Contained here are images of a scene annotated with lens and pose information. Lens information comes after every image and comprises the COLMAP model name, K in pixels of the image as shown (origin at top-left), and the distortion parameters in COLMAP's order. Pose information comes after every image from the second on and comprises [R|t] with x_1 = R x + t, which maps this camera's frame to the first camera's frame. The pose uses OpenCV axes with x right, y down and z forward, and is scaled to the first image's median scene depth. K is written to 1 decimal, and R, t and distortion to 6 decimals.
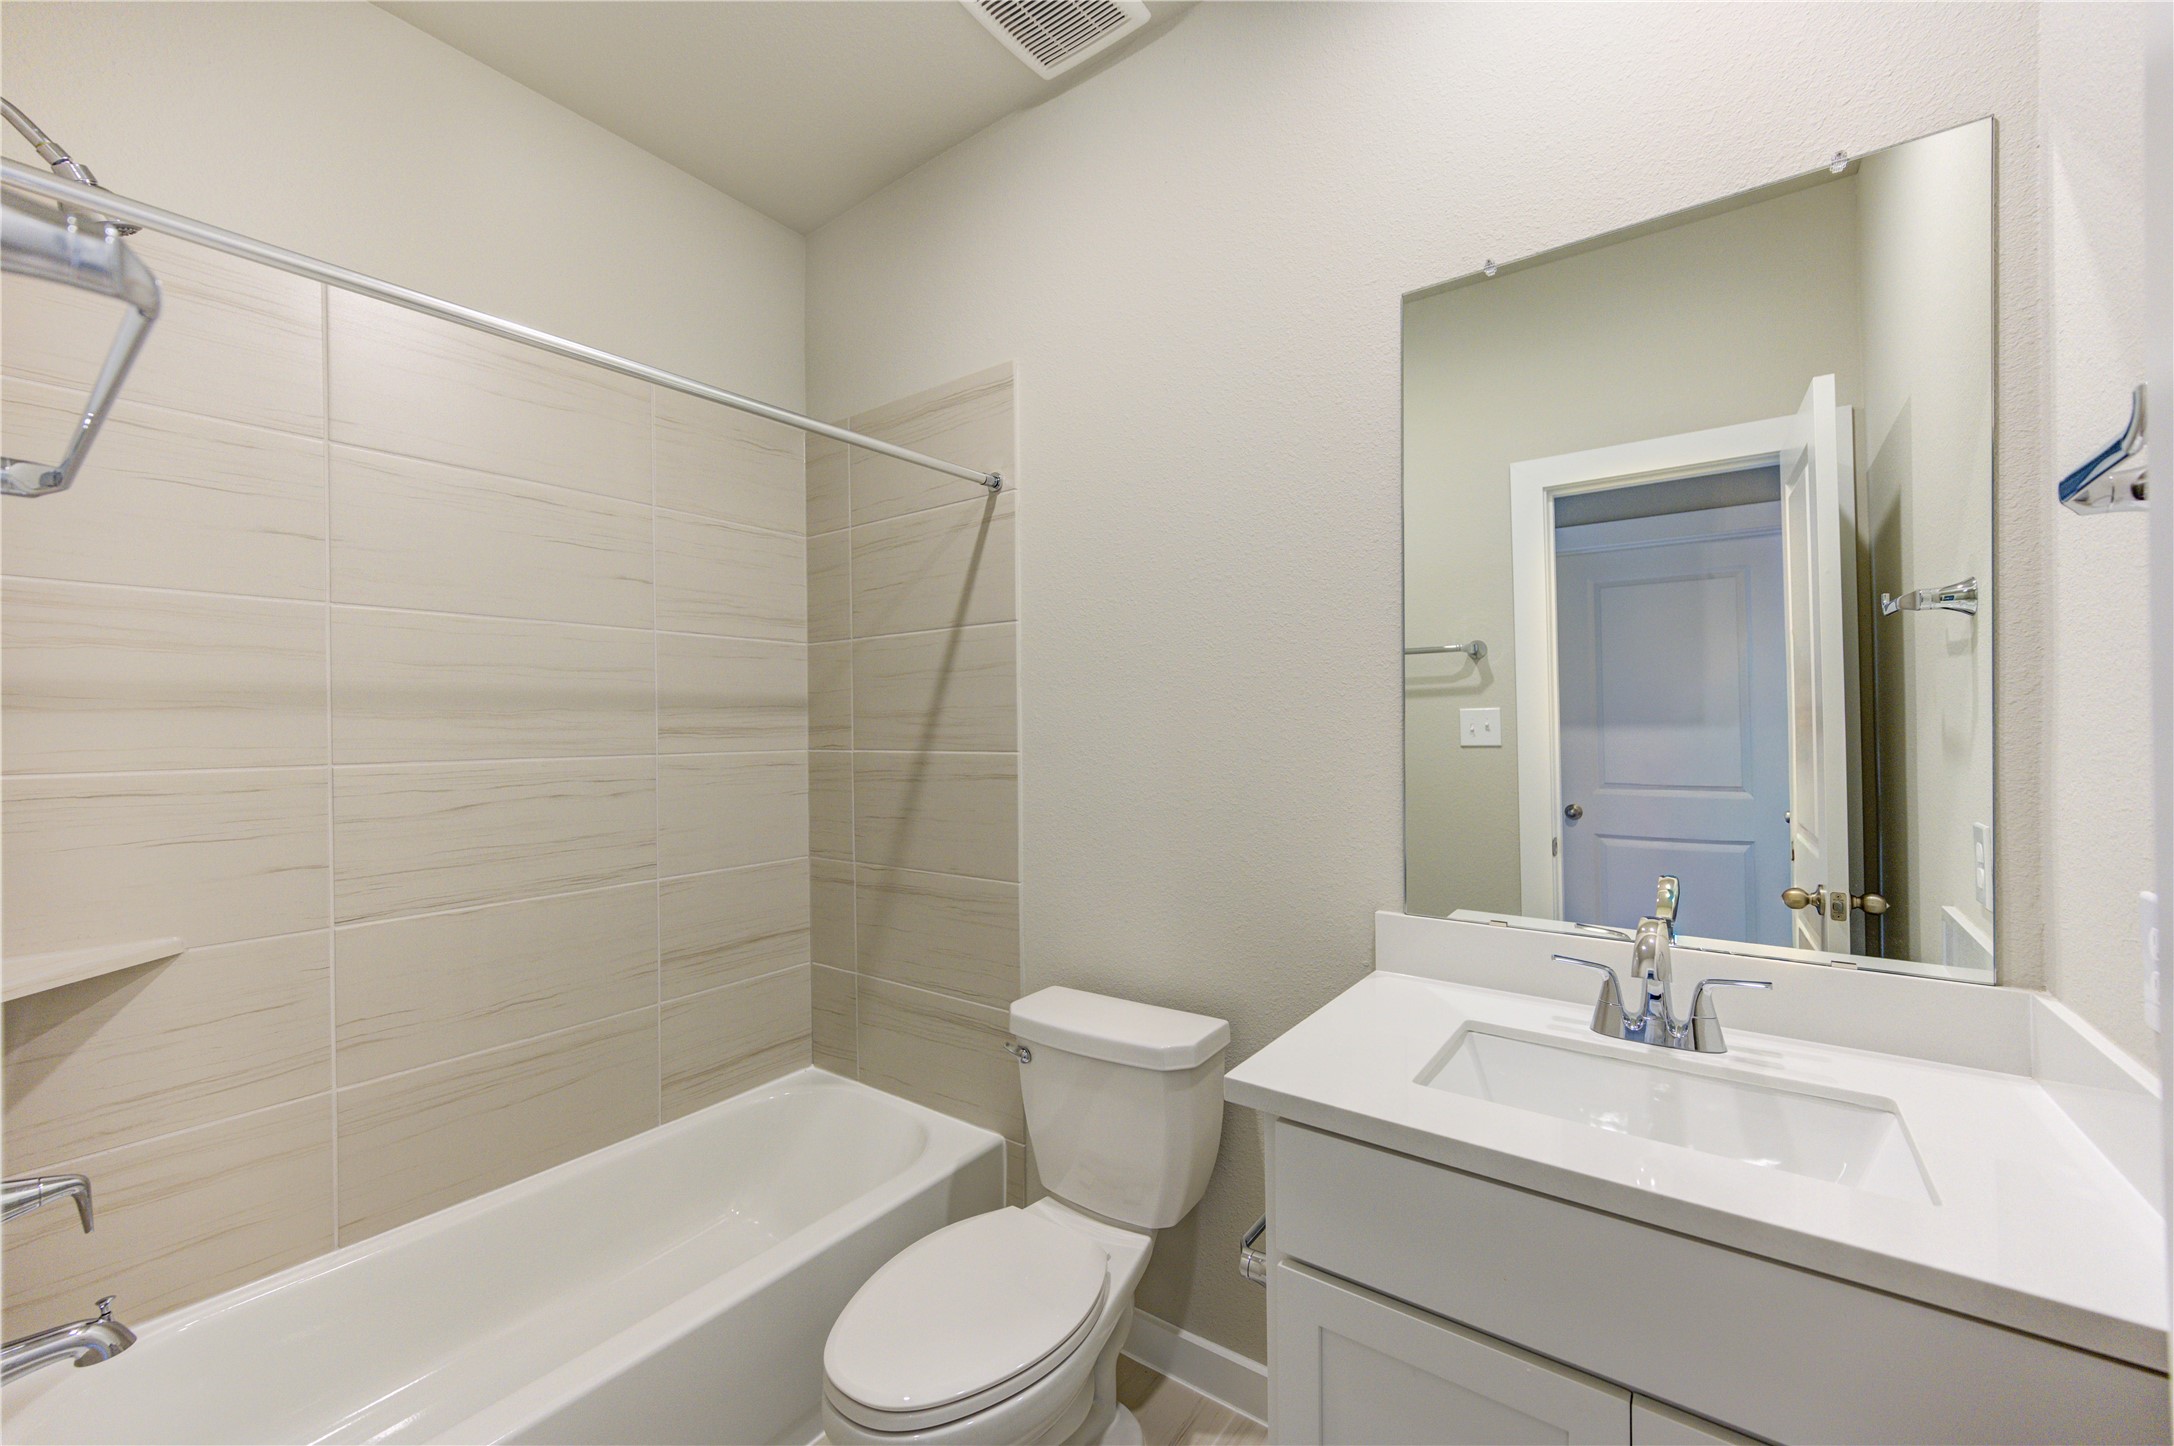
lens RADIAL K [[842.6, 0, 1093.0], [0, 842.6, 726.8], [0, 0, 1]] dist [0.002821, -0.000761]
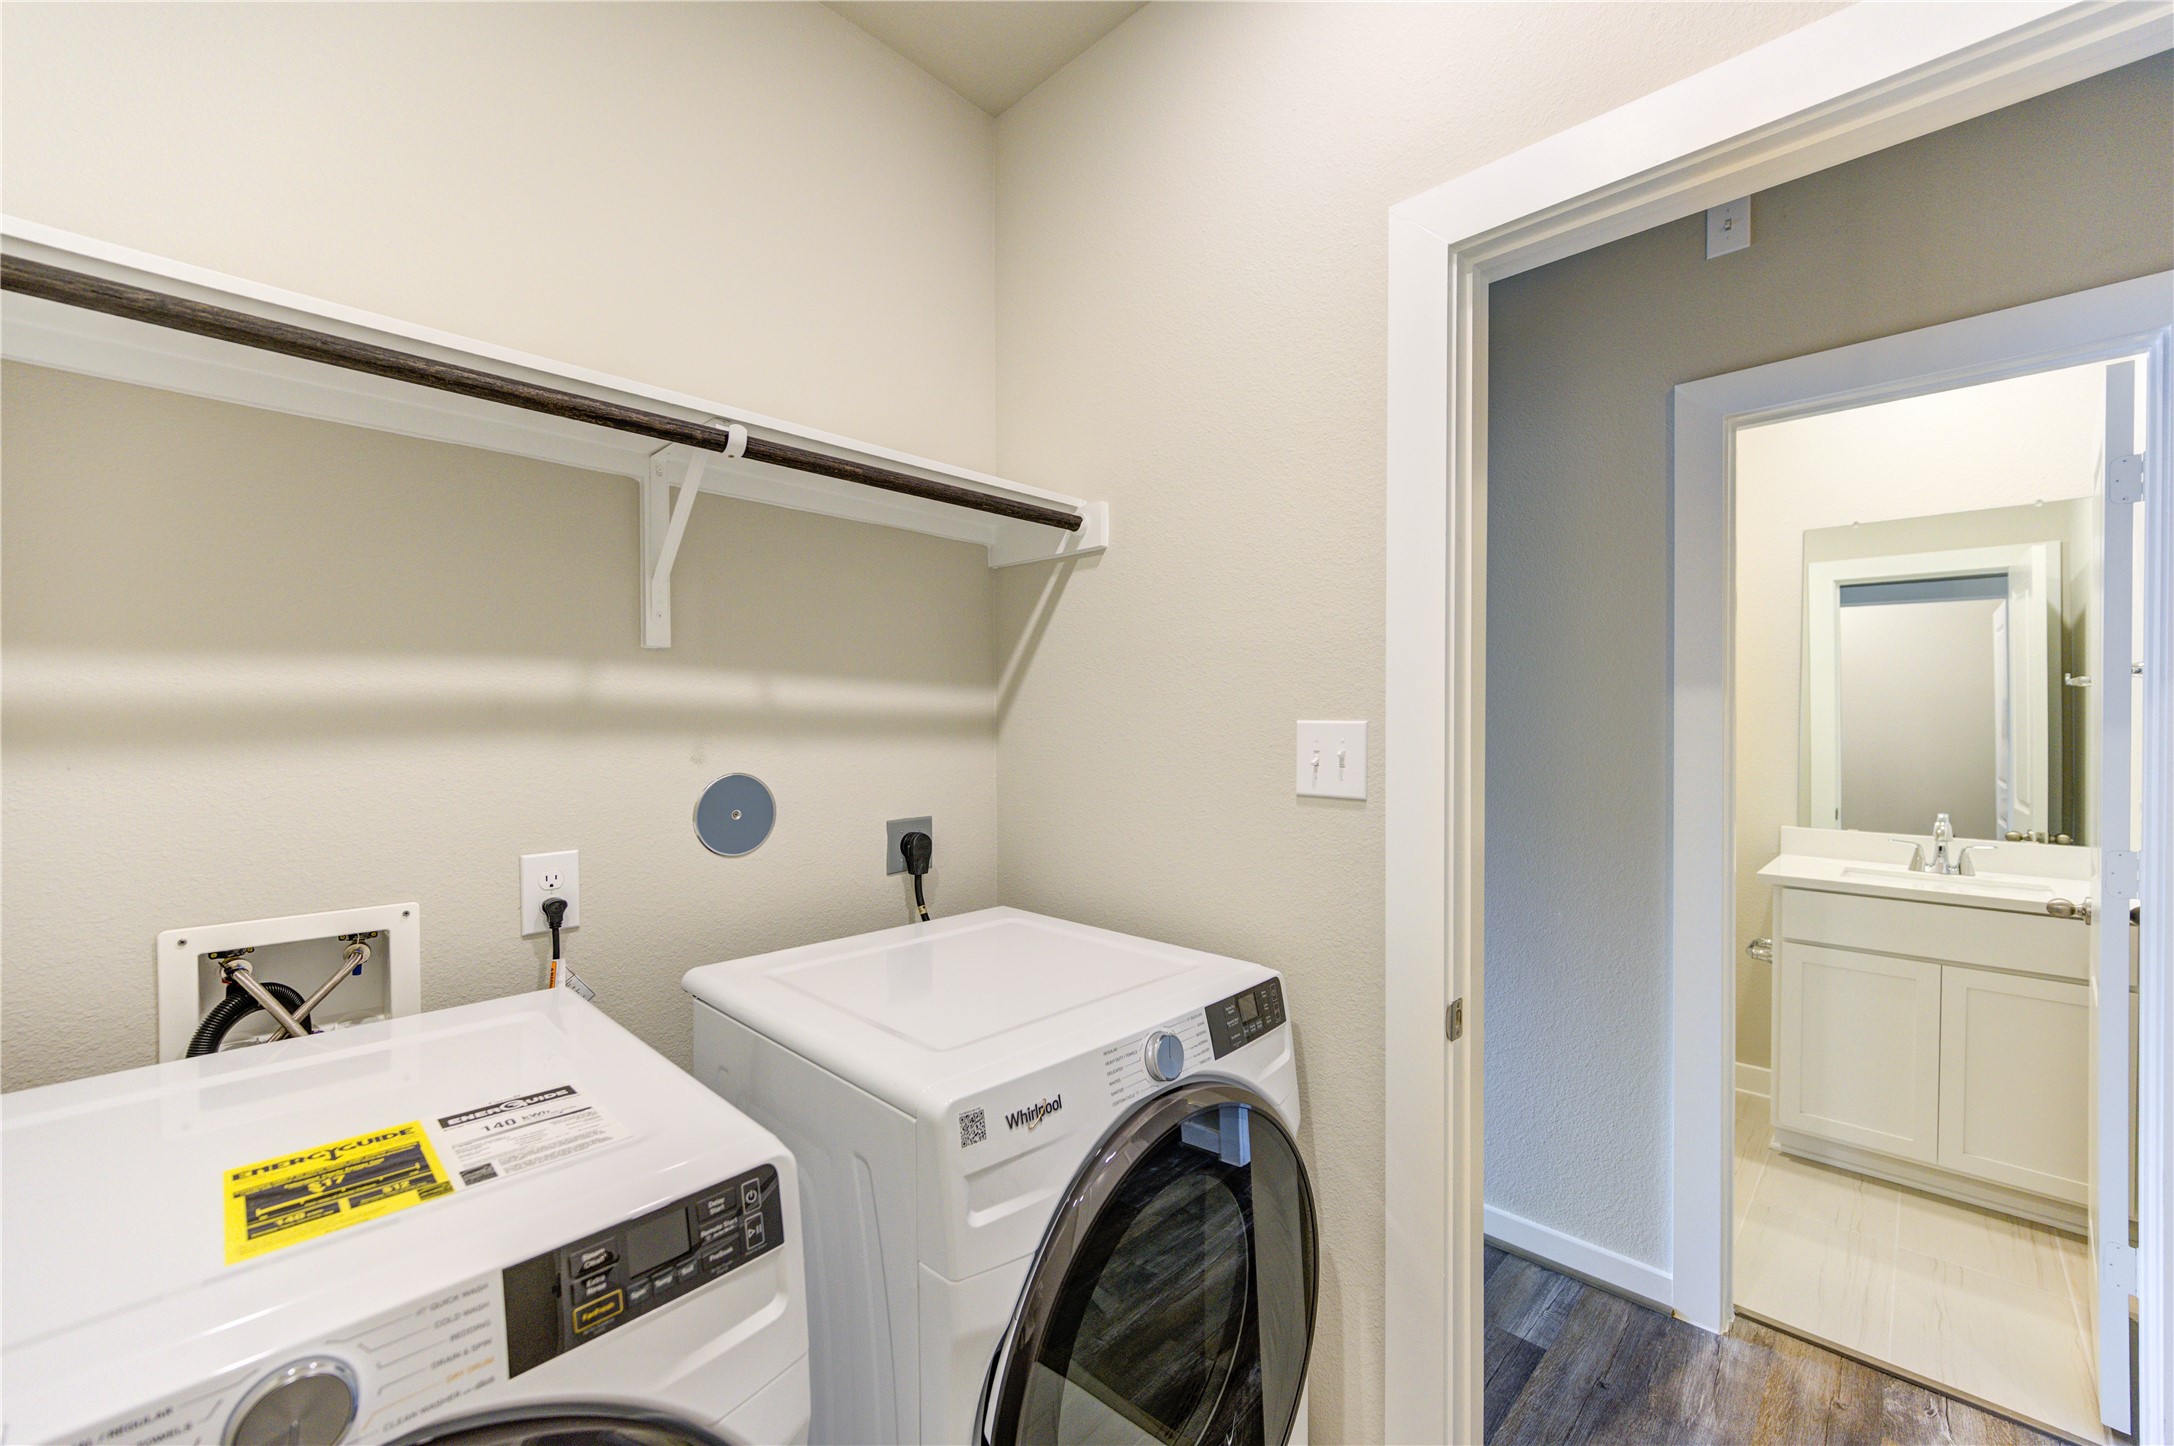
lens RADIAL K [[842.6, 0, 1083.8], [0, 842.6, 726.2], [0, 0, 1]] dist [0.002821, -0.000761]
pose [[0.989171, 0.008278, -0.146535, -0.804548], [-0.006987, 0.999932, 0.009320, -0.027474], [0.146602, -0.008195, 0.989162, -0.994914]]
